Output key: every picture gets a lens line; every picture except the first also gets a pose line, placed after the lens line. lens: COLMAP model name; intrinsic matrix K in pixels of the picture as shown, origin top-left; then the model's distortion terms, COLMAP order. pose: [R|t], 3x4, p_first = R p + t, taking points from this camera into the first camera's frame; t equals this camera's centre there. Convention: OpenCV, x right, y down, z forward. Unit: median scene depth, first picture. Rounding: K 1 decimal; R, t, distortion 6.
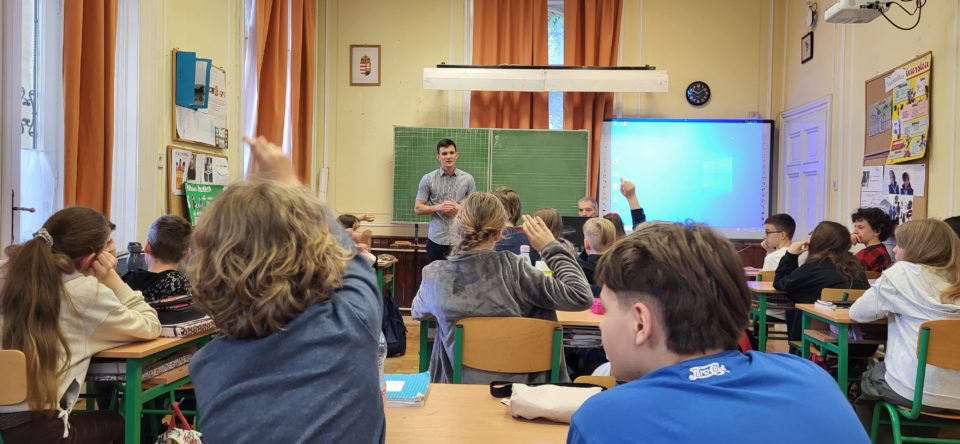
lens RADIAL K [[720.6, 0, 480.5], [0, 720.6, 222.2], [0, 0, 1]] dist [0.007140, -0.001598]
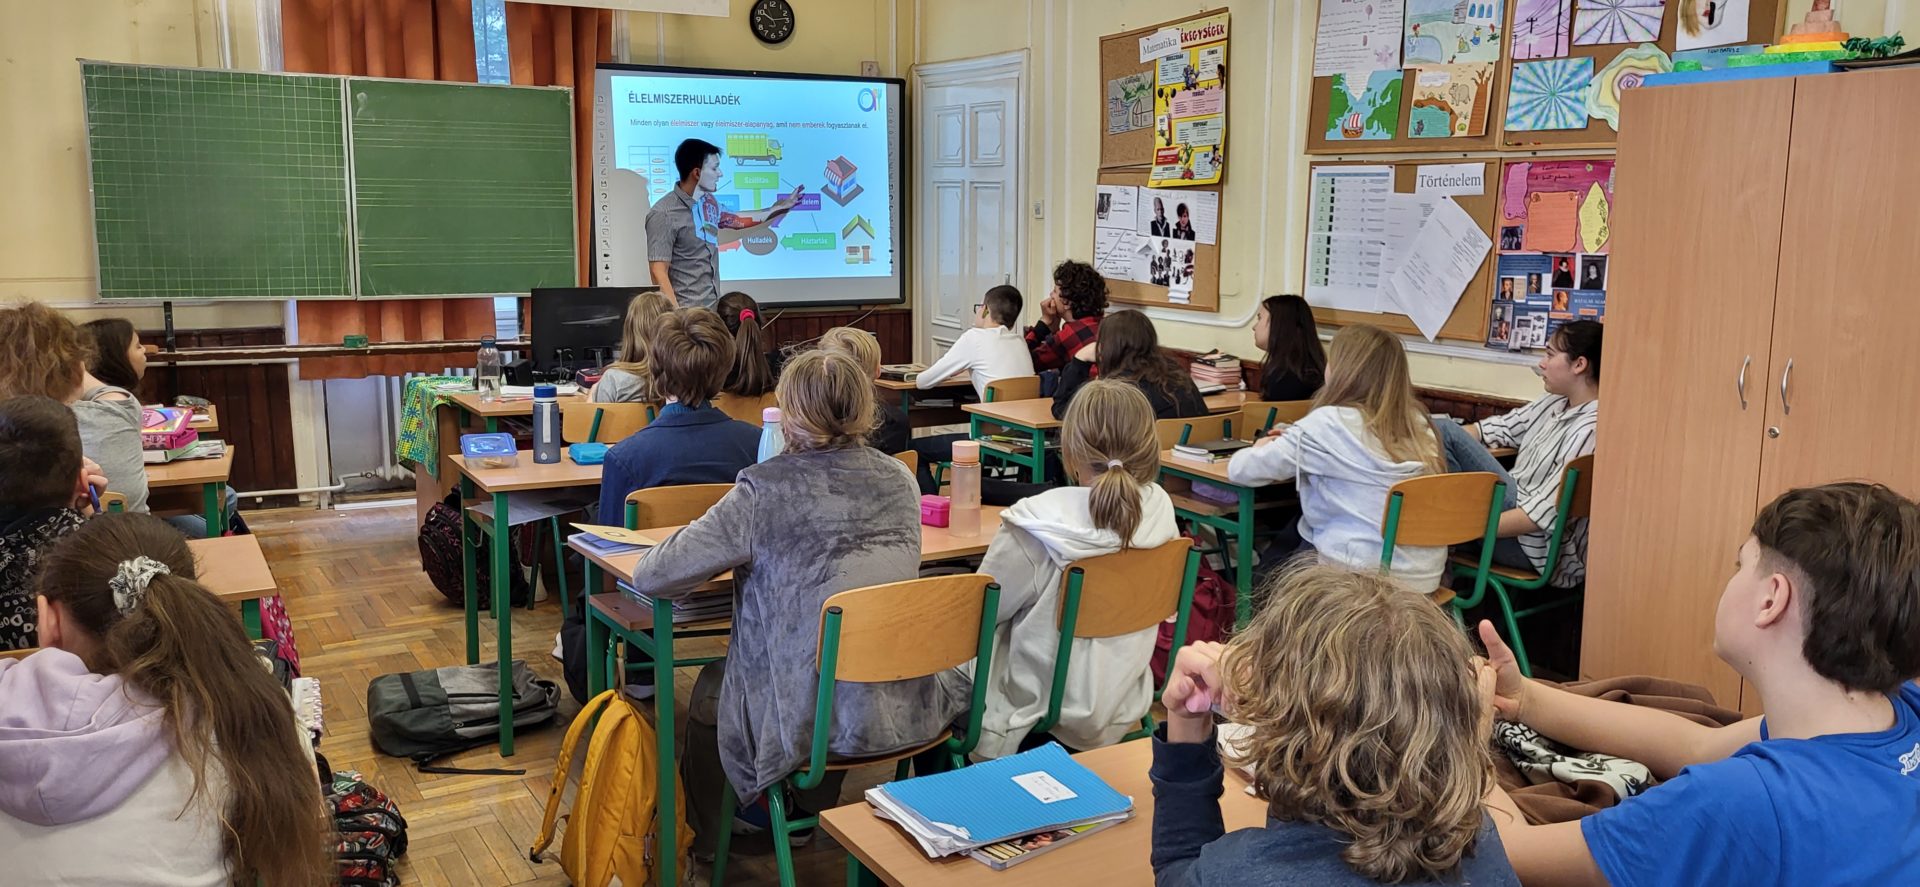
lens RADIAL K [[1441.2, 0, 961.4], [0, 1441.2, 442.5], [0, 0, 1]] dist [0.007140, -0.001598]
pose [[0.832509, -0.108421, 0.543299, -0.256912], [0.017787, 0.985388, 0.169391, -0.076822], [-0.553726, -0.131356, 0.822273, 0.056272]]
